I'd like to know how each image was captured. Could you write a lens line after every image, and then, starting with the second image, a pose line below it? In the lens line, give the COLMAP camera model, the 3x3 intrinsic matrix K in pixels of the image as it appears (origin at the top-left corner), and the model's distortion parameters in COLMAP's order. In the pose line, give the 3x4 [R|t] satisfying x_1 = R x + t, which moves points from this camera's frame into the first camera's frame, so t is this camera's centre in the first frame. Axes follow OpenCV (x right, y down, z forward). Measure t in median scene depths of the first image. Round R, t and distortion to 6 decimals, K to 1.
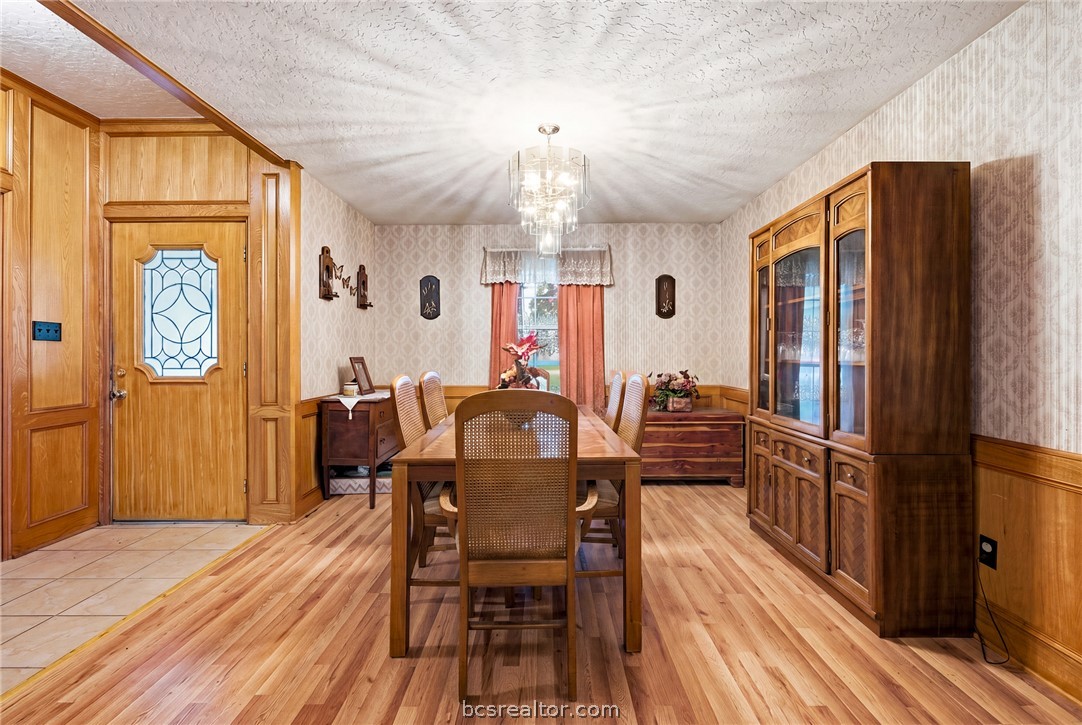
lens RADIAL K [[462.3, 0, 547.5], [0, 462.3, 355.8], [0, 0, 1]] dist [0.000798, -0.000464]
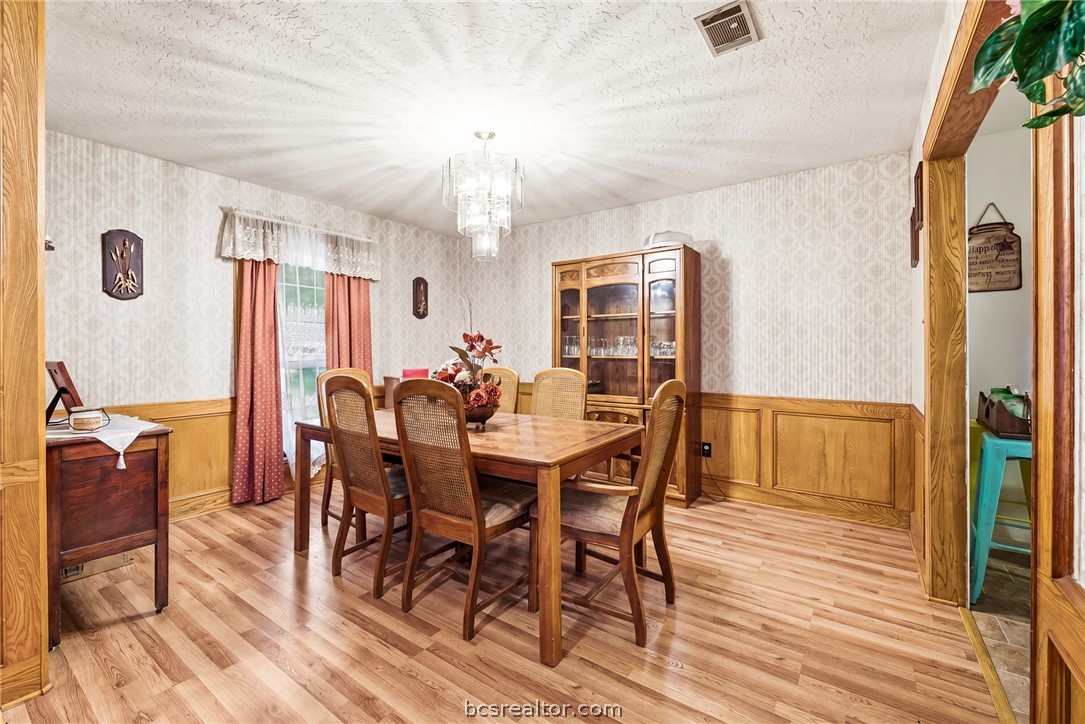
lens RADIAL K [[452.4, 0, 539.0], [0, 452.4, 355.7], [0, 0, 1]] dist [0.010753, -0.000285]
pose [[0.583431, -0.012457, 0.812067, -0.638330], [0.007586, 0.999922, 0.009889, -0.006425], [-0.812127, 0.000390, 0.583480, 0.263710]]
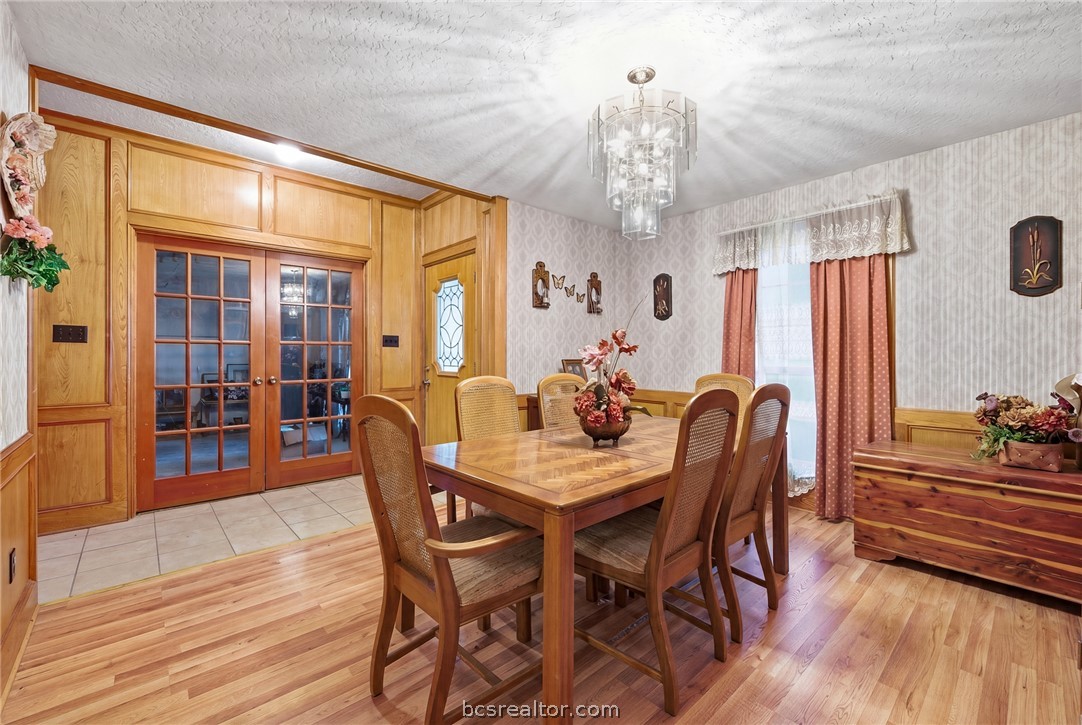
lens RADIAL K [[450.1, 0, 541.0], [0, 450.1, 362.5], [0, 0, 1]] dist [0.001428, -0.000025]
pose [[0.664464, 0.019460, -0.747067, 0.400180], [-0.008724, 0.999795, 0.018284, -0.010565], [0.747270, -0.005632, 0.664497, 0.302669]]
